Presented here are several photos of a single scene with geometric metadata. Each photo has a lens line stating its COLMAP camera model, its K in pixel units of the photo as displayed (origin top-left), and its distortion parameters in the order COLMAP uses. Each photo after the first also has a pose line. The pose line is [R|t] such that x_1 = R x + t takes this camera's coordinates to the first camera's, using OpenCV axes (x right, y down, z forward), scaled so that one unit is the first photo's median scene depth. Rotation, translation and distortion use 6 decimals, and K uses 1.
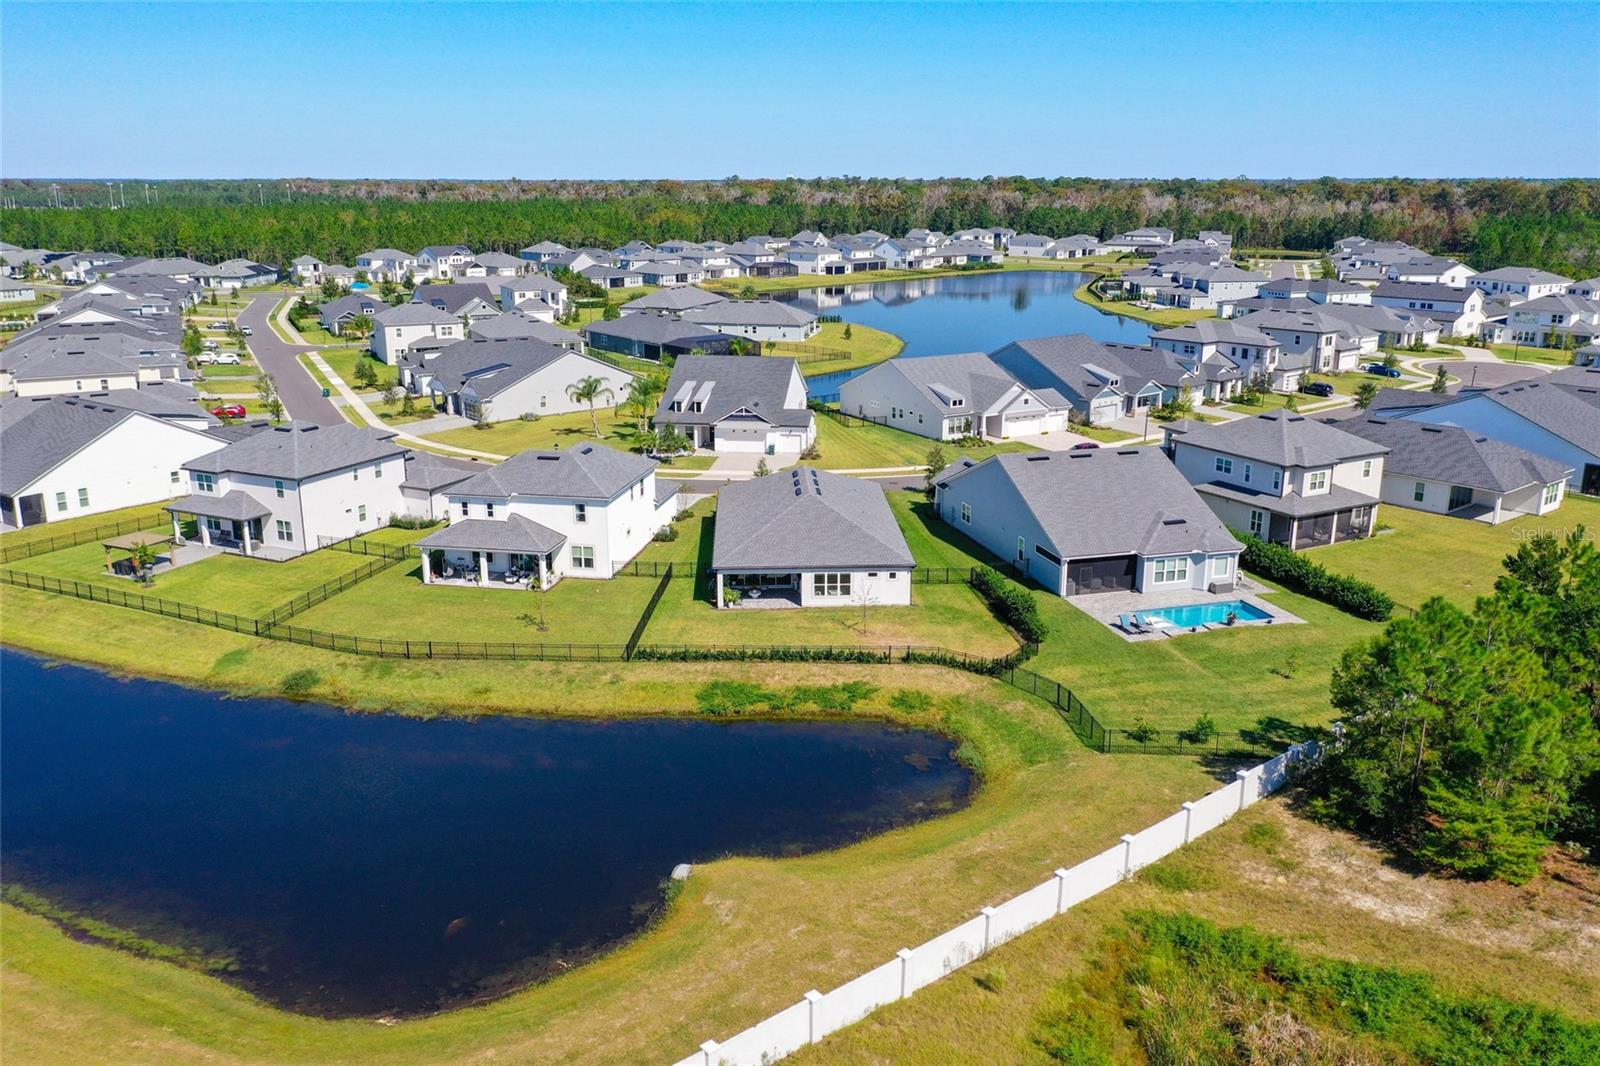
lens RADIAL K [[1273.5, 0, 689.2], [0, 1273.5, 526.6], [0, 0, 1]] dist [0.004969, 0.002401]
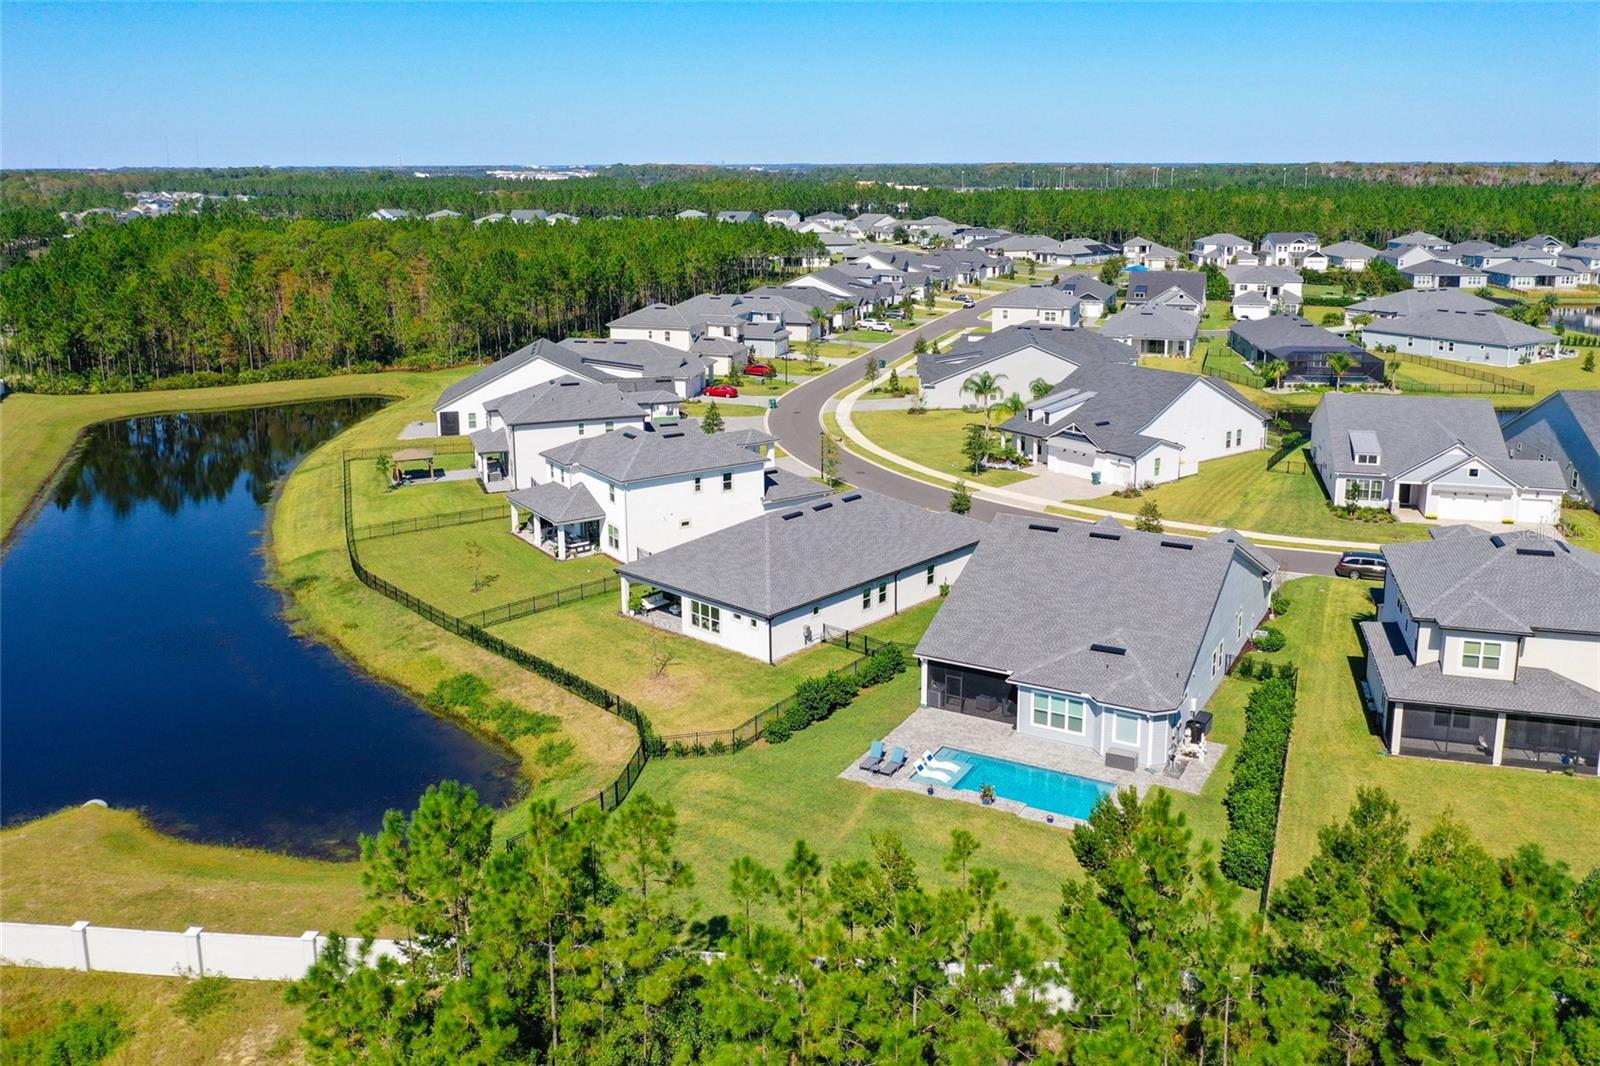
lens RADIAL K [[1230.7, 0, 755.4], [0, 1230.7, 472.5], [0, 0, 1]] dist [-0.009085, -0.004256]
pose [[0.734766, 0.161575, -0.658796, 0.398578], [-0.174247, 0.983585, 0.046893, -0.057689], [0.655559, 0.080338, 0.750858, 0.218688]]
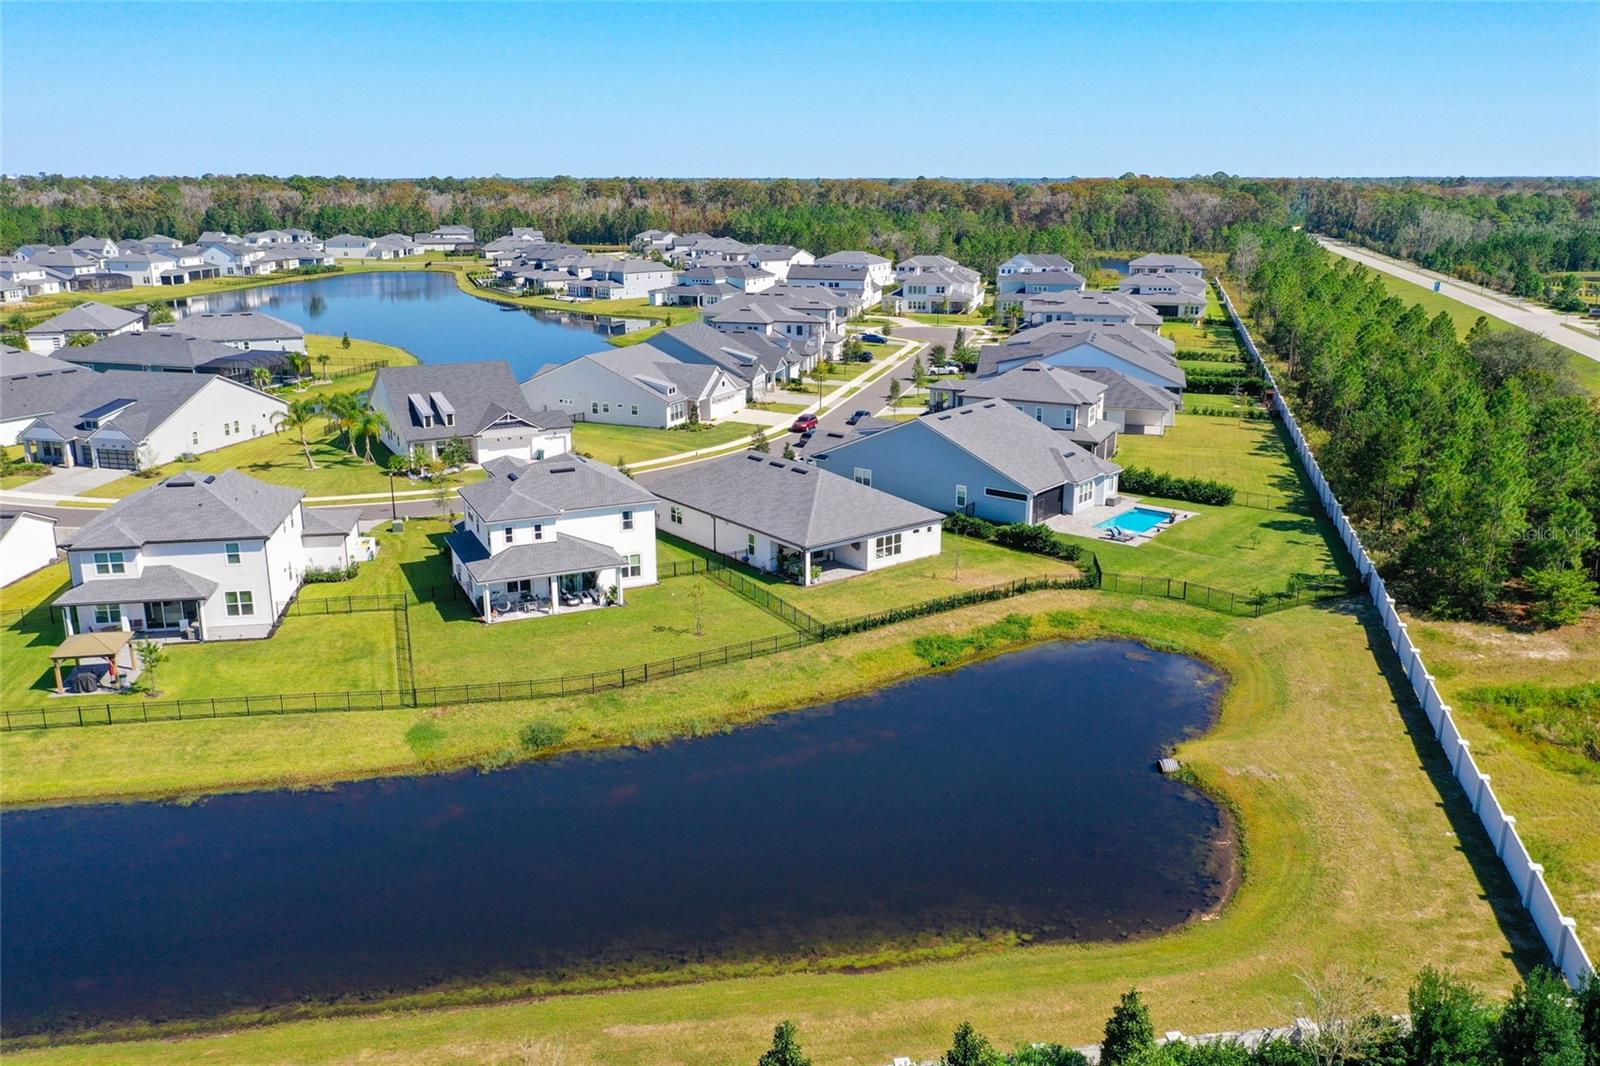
lens RADIAL K [[1356.1, 0, 698.8], [0, 1356.1, 534.8], [0, 0, 1]] dist [-0.000274, 0.003564]
pose [[0.810821, -0.149126, 0.565978, -0.393468], [0.154122, 0.987269, 0.039333, -0.020164], [-0.564637, 0.055338, 0.823482, 0.079162]]
